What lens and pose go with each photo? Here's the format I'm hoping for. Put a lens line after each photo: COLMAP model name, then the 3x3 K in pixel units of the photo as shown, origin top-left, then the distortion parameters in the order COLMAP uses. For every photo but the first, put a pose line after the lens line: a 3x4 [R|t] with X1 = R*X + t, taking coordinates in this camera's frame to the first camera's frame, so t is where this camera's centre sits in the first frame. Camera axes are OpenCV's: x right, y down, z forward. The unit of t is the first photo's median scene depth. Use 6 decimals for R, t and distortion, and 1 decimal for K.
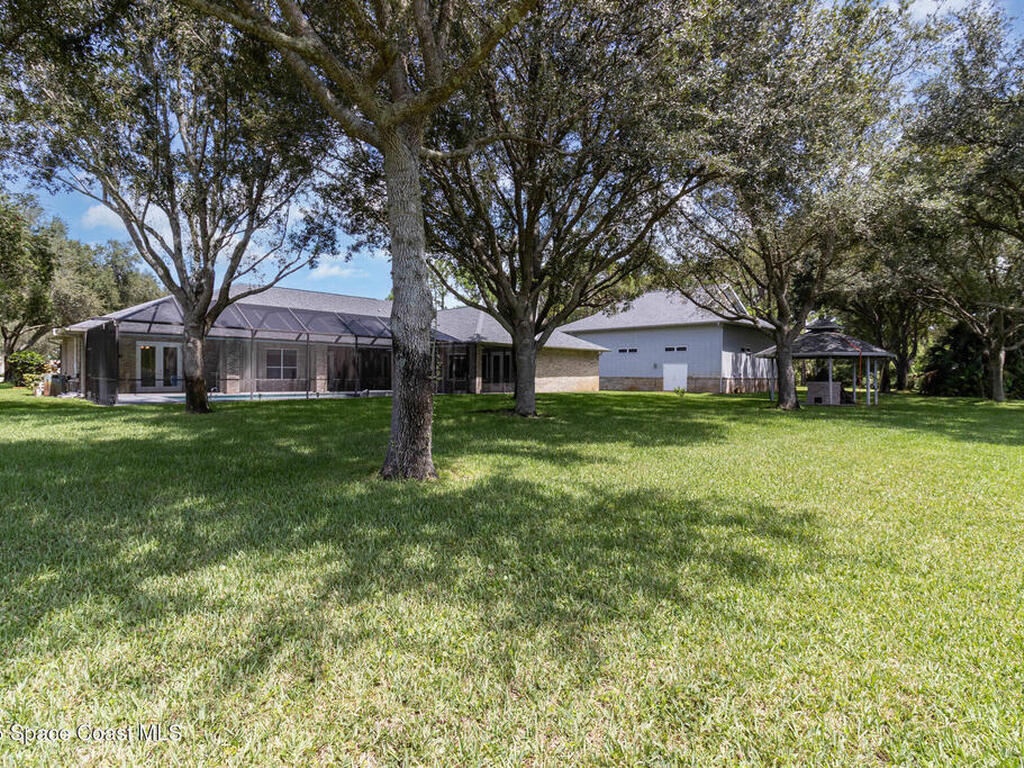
lens RADIAL K [[531.8, 0, 510.7], [0, 531.8, 382.6], [0, 0, 1]] dist [0.000474, 0.000245]
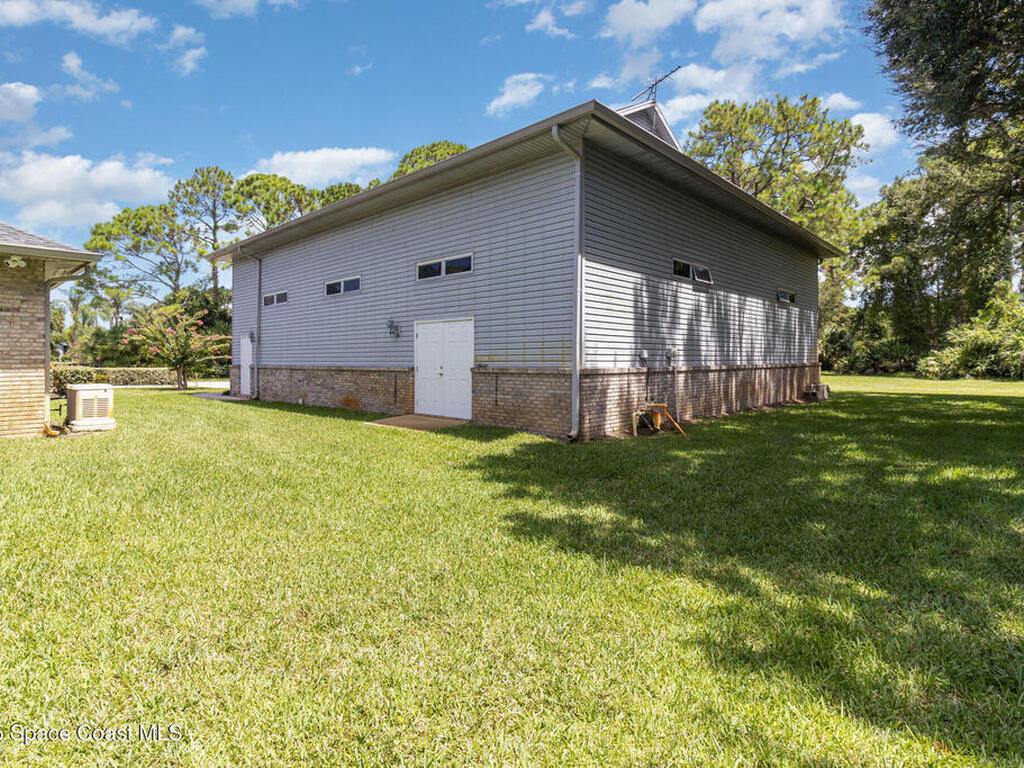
lens RADIAL K [[531.8, 0, 513.5], [0, 531.8, 383.3], [0, 0, 1]] dist [0.000474, 0.000245]
pose [[0.999435, 0.016853, -0.029075, 0.357245], [-0.016949, 0.999852, -0.003065, -0.001568], [0.029019, 0.003556, 0.999573, 0.720672]]
